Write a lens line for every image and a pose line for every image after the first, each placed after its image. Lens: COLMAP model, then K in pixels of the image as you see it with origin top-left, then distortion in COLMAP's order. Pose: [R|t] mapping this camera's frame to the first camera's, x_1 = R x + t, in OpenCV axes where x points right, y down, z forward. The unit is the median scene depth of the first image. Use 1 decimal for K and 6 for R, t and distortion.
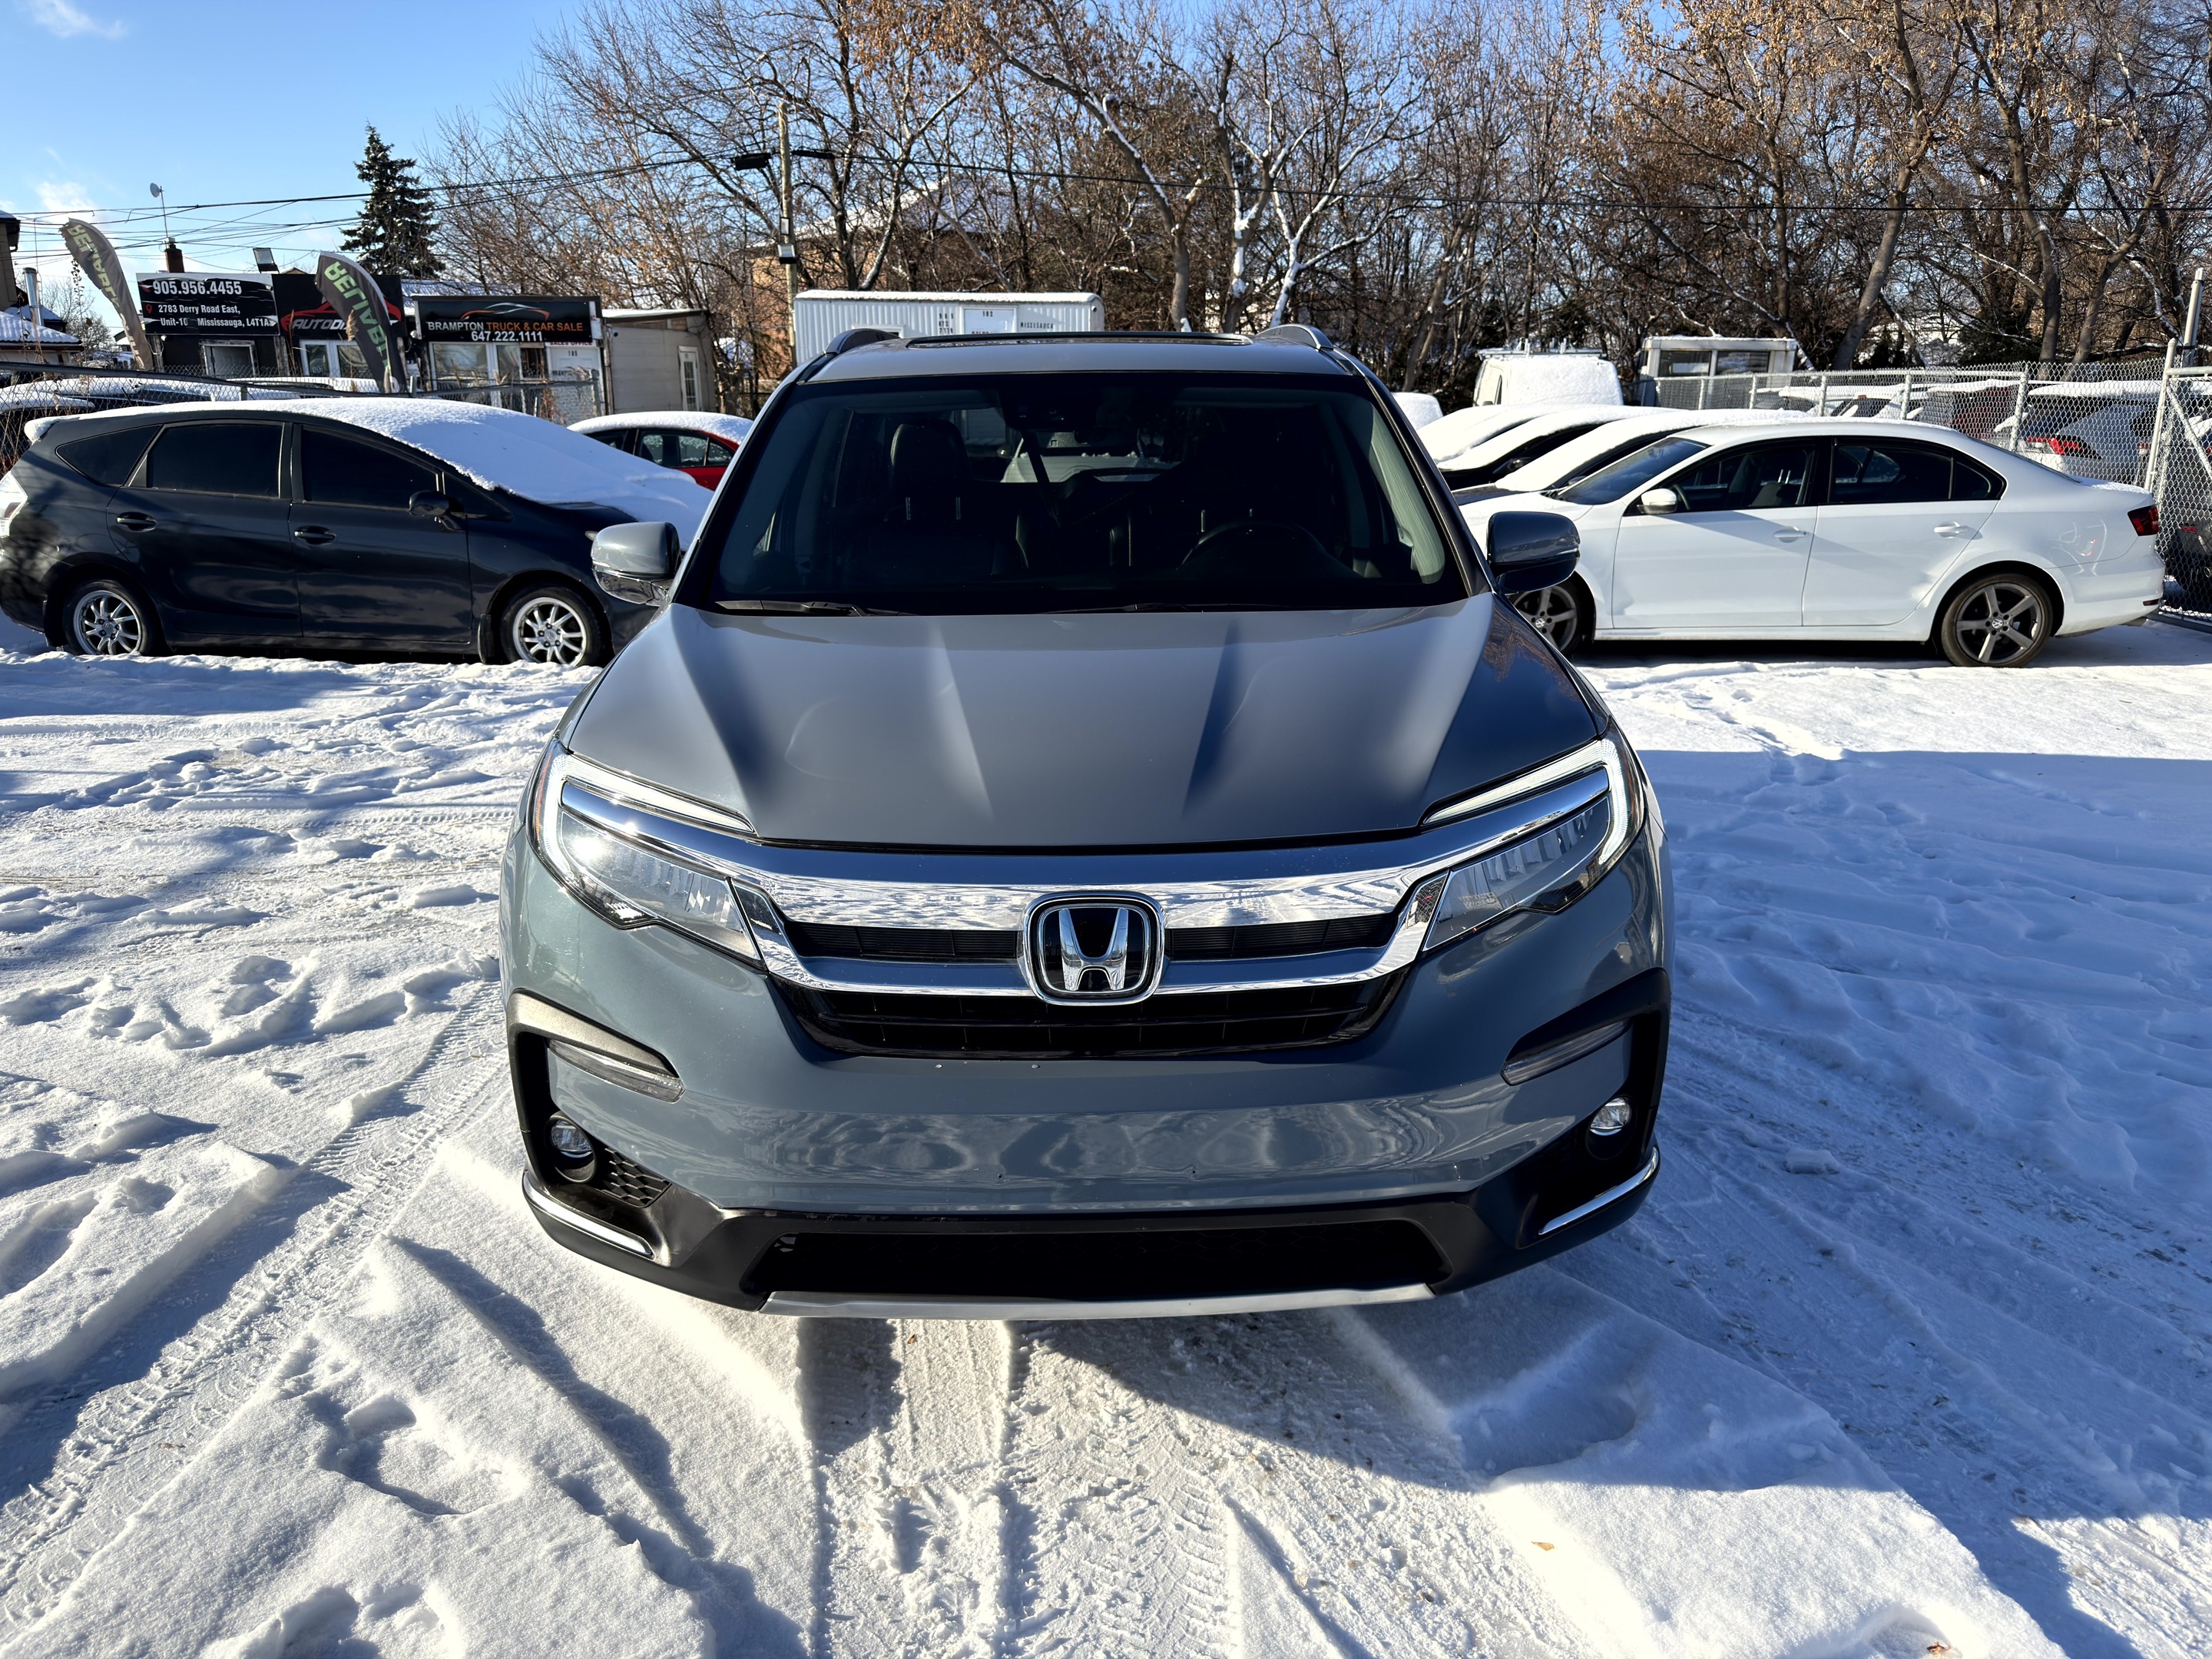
lens RADIAL K [[1580.9, 0, 1106.0], [0, 1580.9, 829.5], [0, 0, 1]] dist [0.041576, -0.075467]
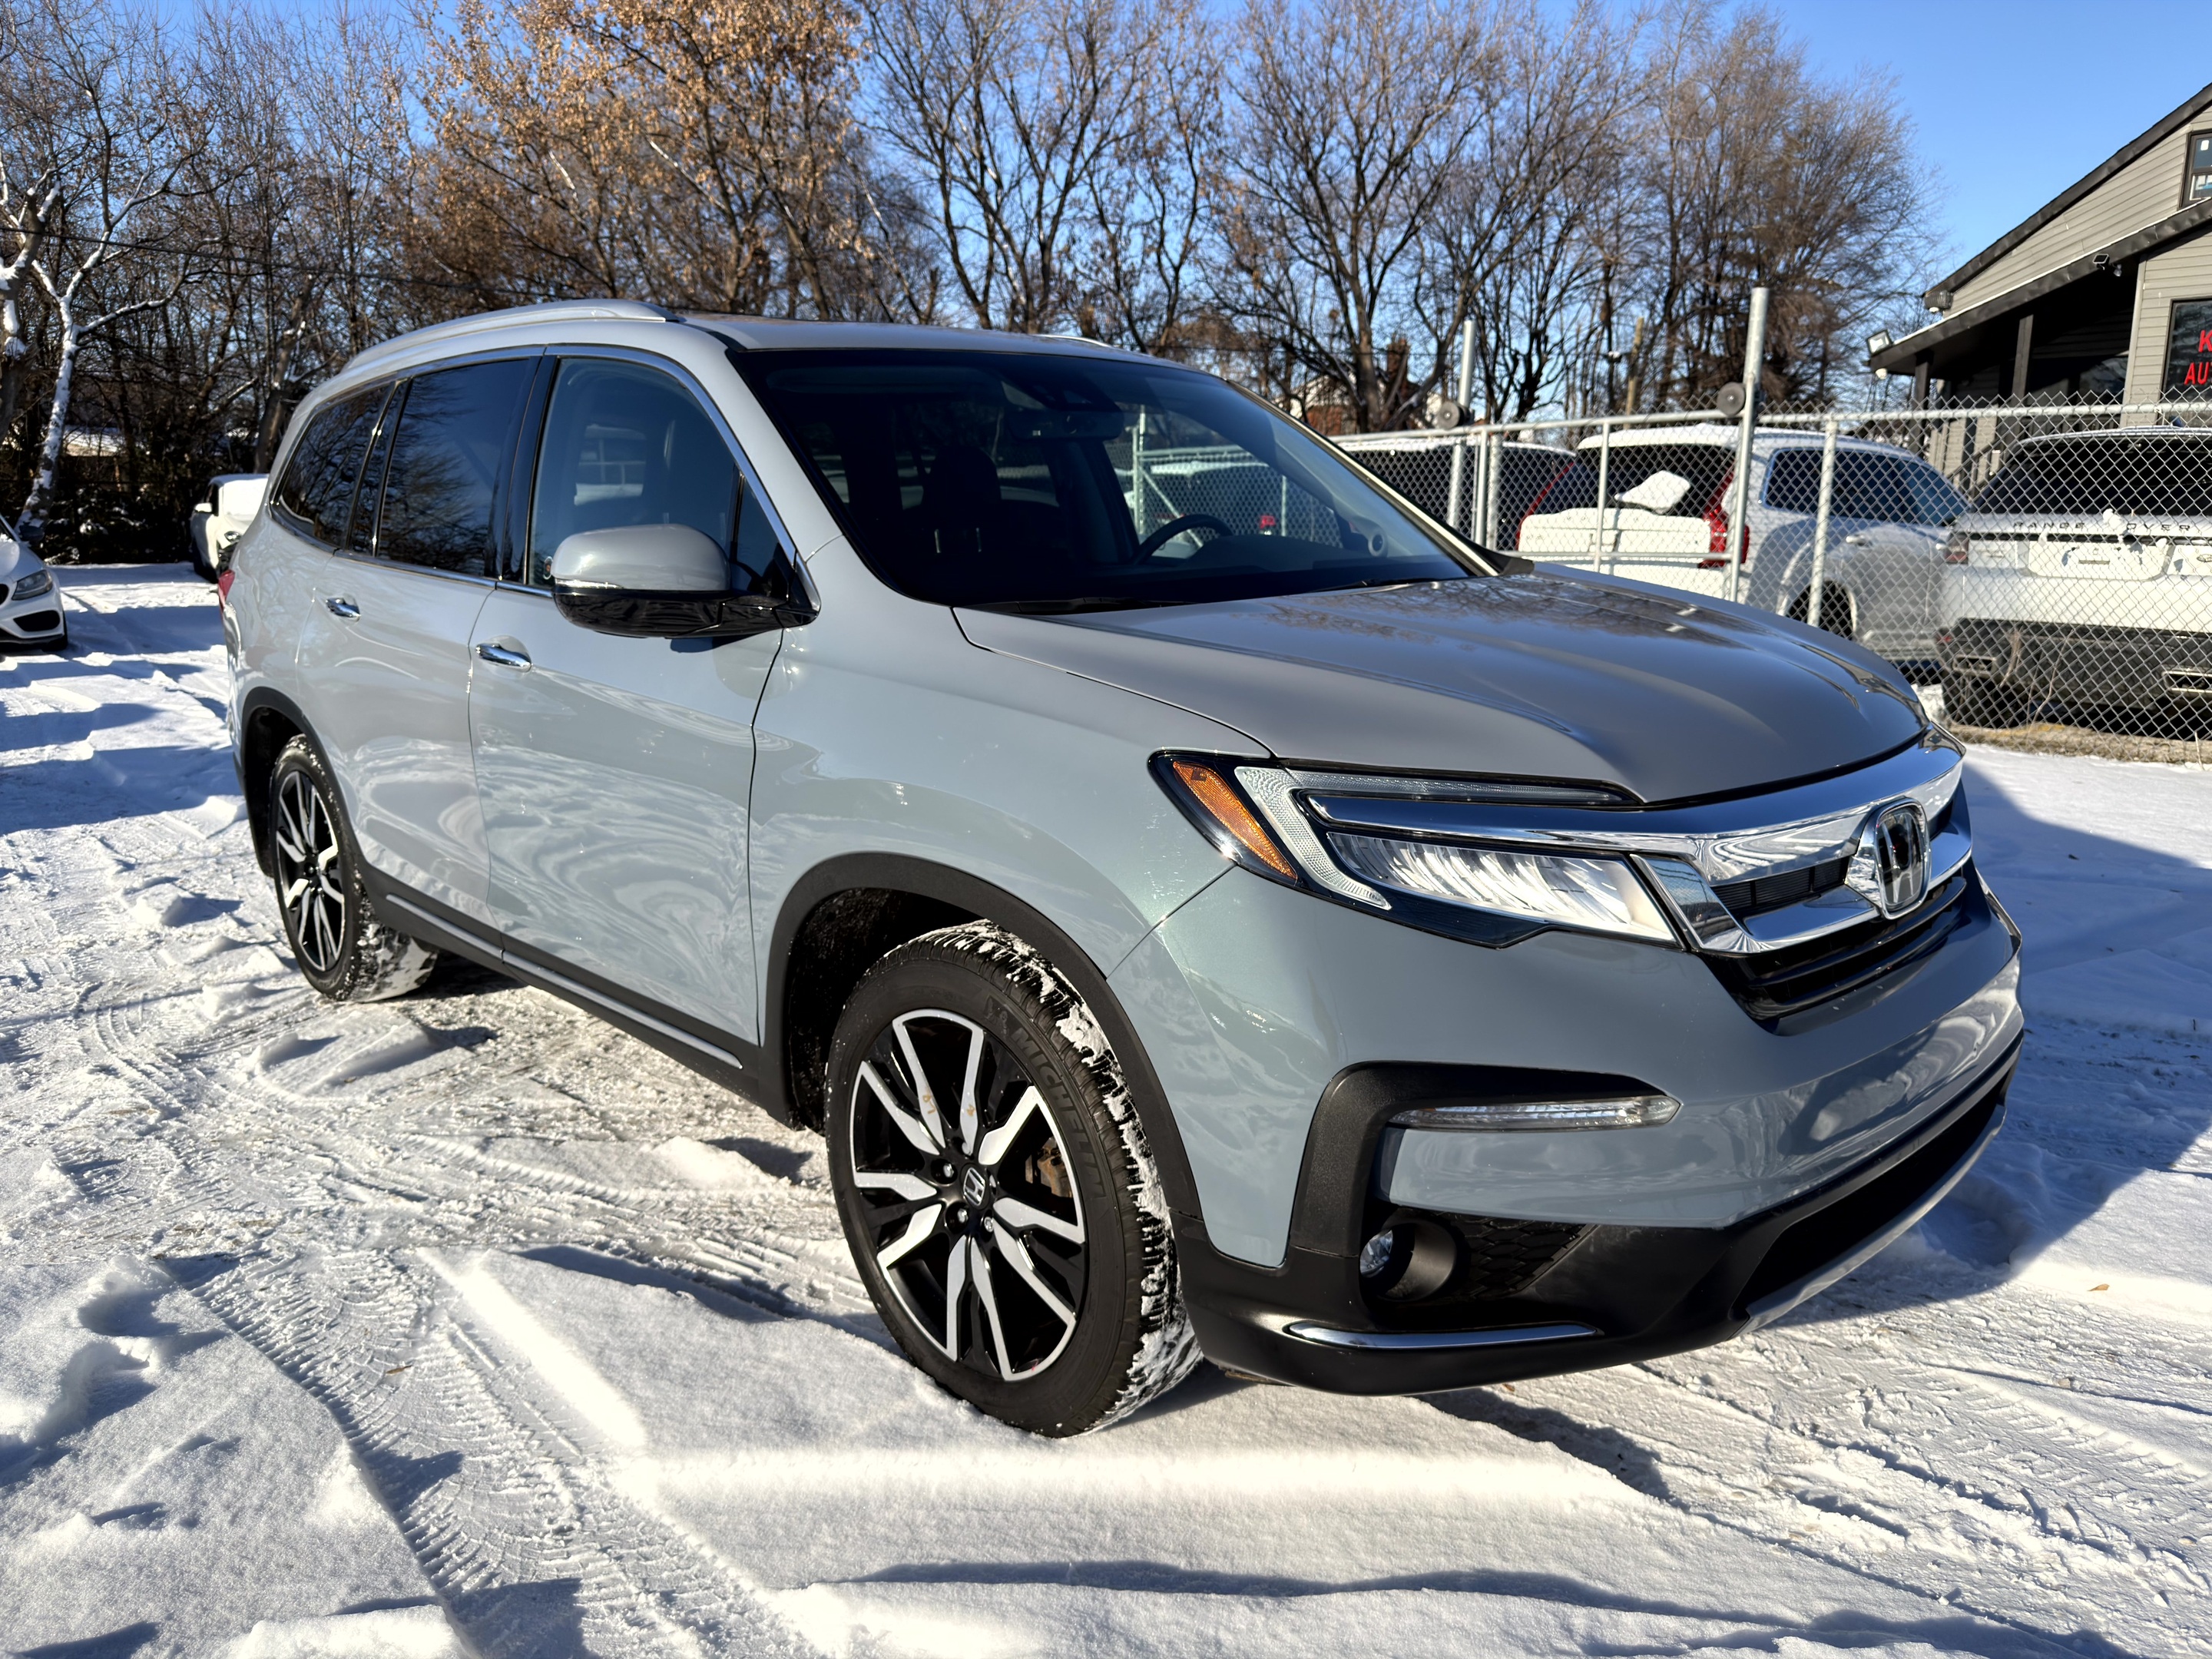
lens RADIAL K [[1564.8, 0, 1106.0], [0, 1564.8, 829.5], [0, 0, 1]] dist [0.007238, -0.007932]
pose [[0.730354, -0.146545, 0.667163, -0.907243], [0.182627, 0.983052, 0.016007, -0.044656], [-0.658202, 0.110151, 0.744739, 0.497797]]
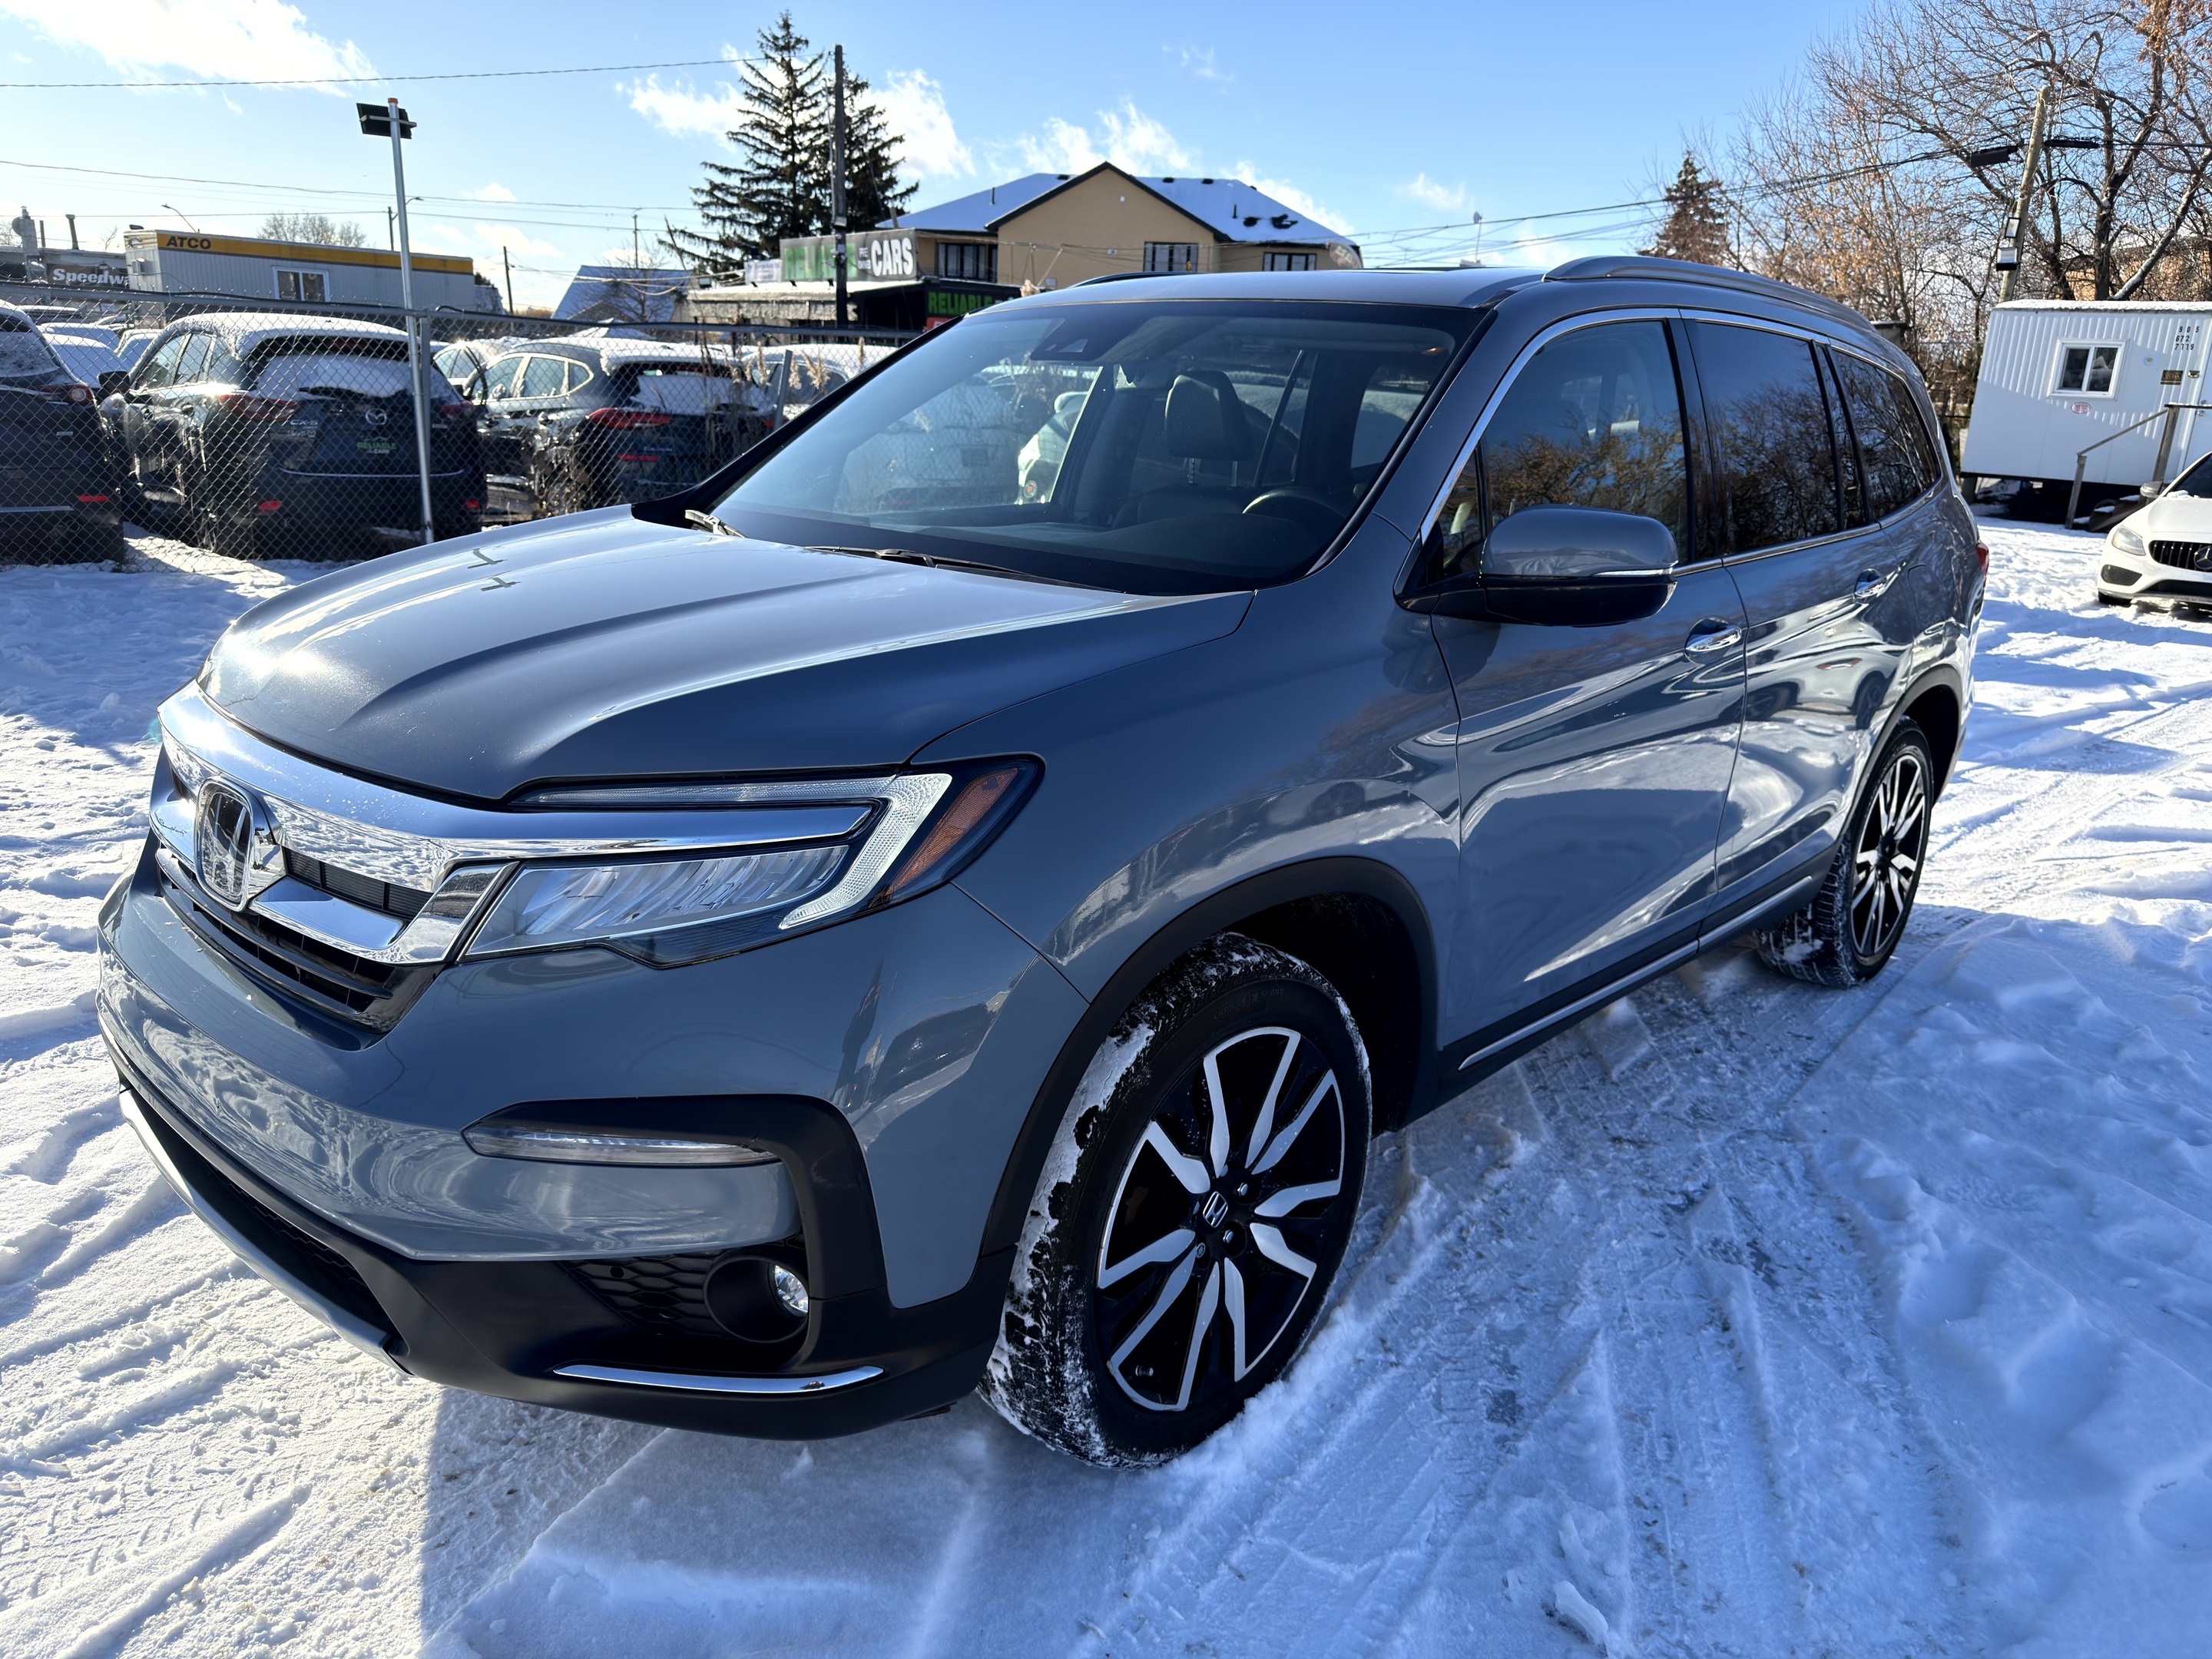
lens RADIAL K [[1564.8, 0, 1106.0], [0, 1564.8, 829.5], [0, 0, 1]] dist [0.007238, -0.007932]
pose [[0.715521, 0.221268, -0.662624, 0.846028], [-0.227577, 0.970602, 0.078365, -0.108474], [0.660483, 0.094726, 0.744841, 0.556162]]
